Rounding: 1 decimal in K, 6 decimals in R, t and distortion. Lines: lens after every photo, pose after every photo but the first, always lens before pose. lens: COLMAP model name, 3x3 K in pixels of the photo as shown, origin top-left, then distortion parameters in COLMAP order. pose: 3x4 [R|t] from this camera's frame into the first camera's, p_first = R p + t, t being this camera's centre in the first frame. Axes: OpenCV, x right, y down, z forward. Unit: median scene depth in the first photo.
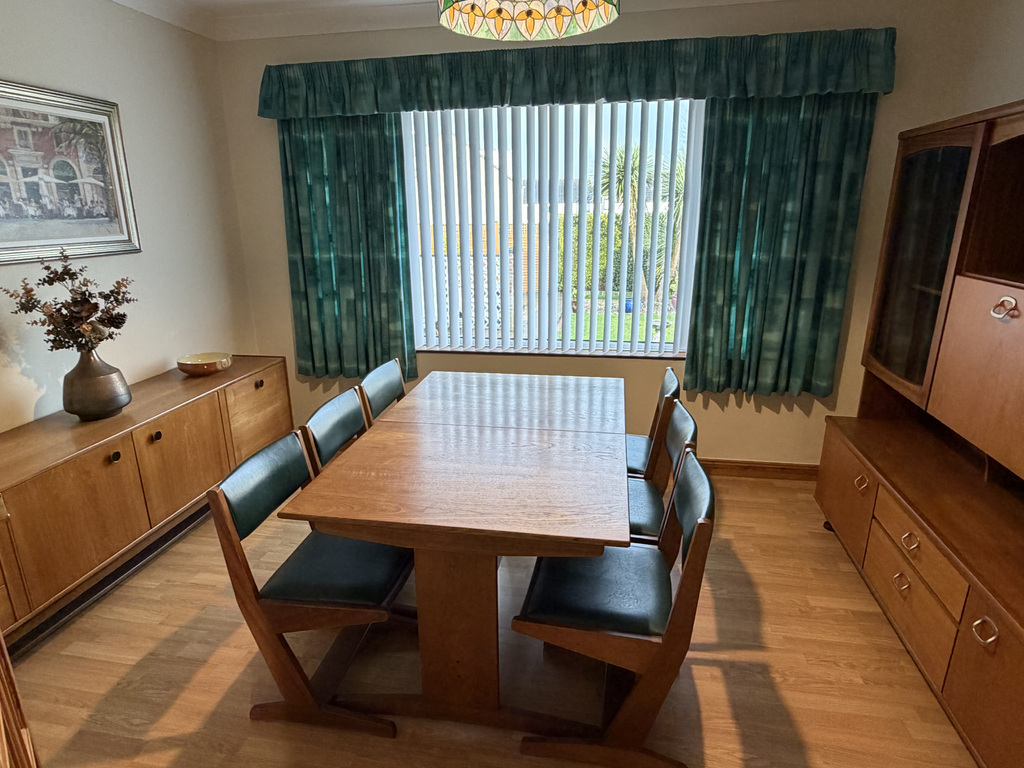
lens RADIAL K [[606.8, 0, 508.0], [0, 606.8, 383.9], [0, 0, 1]] dist [0.001154, 0.001639]
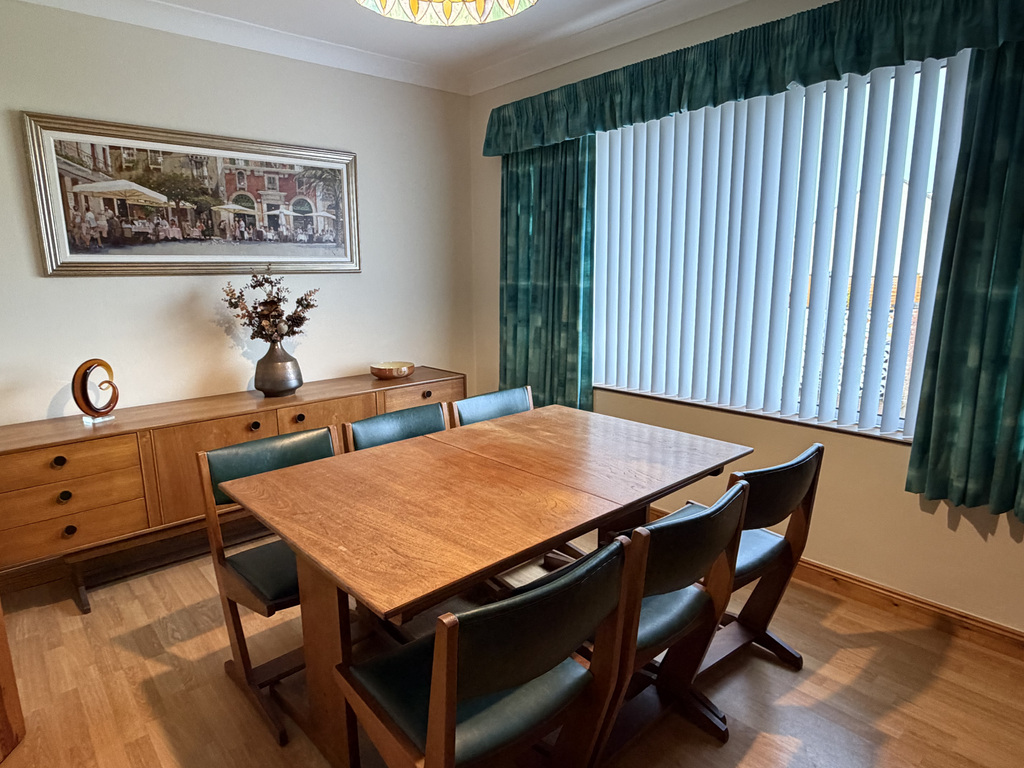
lens RADIAL K [[606.8, 0, 508.0], [0, 606.8, 383.9], [0, 0, 1]] dist [0.001154, 0.001639]
pose [[0.792021, 0.121280, -0.598326, 0.372081], [-0.170812, 0.984948, -0.026460, -0.014879], [0.586111, 0.123158, 0.800816, 0.222846]]
